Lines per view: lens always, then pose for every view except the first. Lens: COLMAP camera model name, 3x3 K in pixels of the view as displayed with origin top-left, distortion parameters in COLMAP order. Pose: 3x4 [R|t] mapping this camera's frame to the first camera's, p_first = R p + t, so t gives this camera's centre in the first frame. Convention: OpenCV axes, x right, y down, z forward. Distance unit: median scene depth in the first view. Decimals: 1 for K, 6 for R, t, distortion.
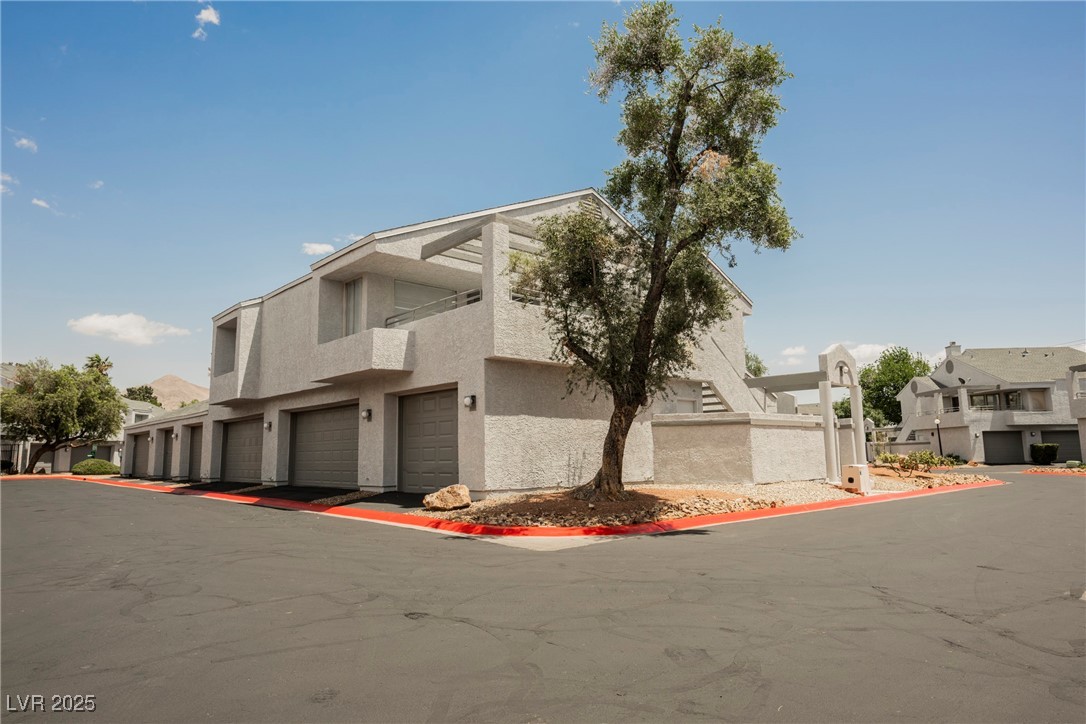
lens RADIAL K [[654.0, 0, 544.0], [0, 654.0, 360.8], [0, 0, 1]] dist [-0.001655, -0.000542]
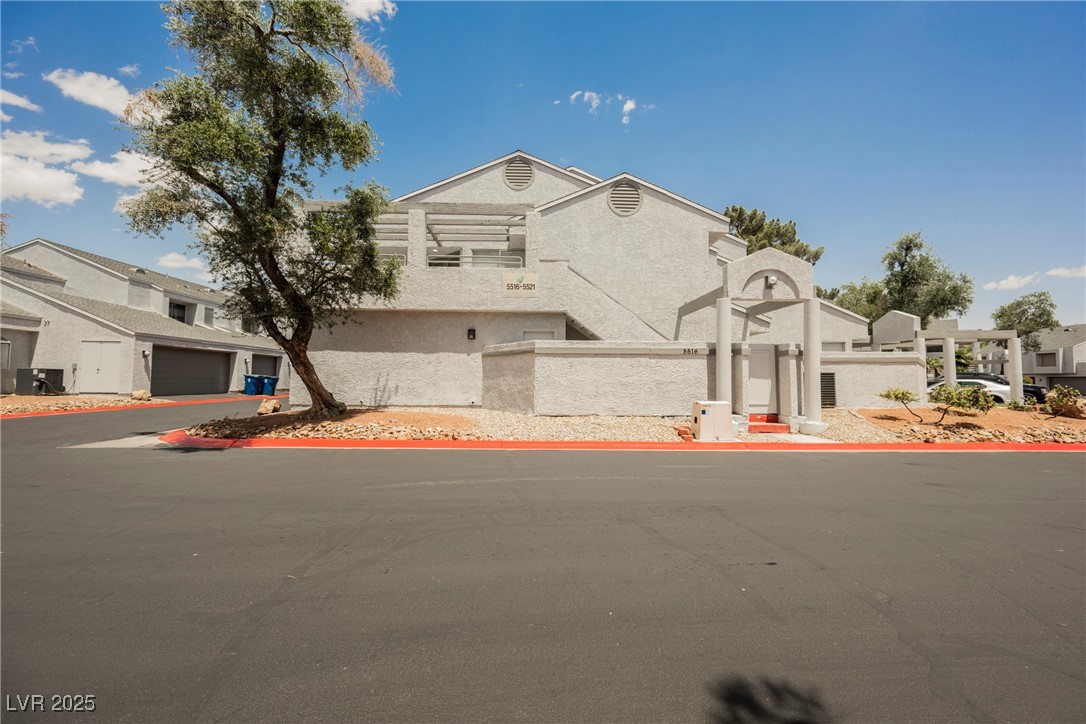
lens RADIAL K [[425.4, 0, 546.9], [0, 425.4, 363.3], [0, 0, 1]] dist [-0.000699, -0.000167]
pose [[0.752676, -0.007185, -0.658352, 0.745432], [0.077253, 0.993997, 0.077473, 0.065507], [0.653843, -0.109171, 0.748713, 0.548990]]
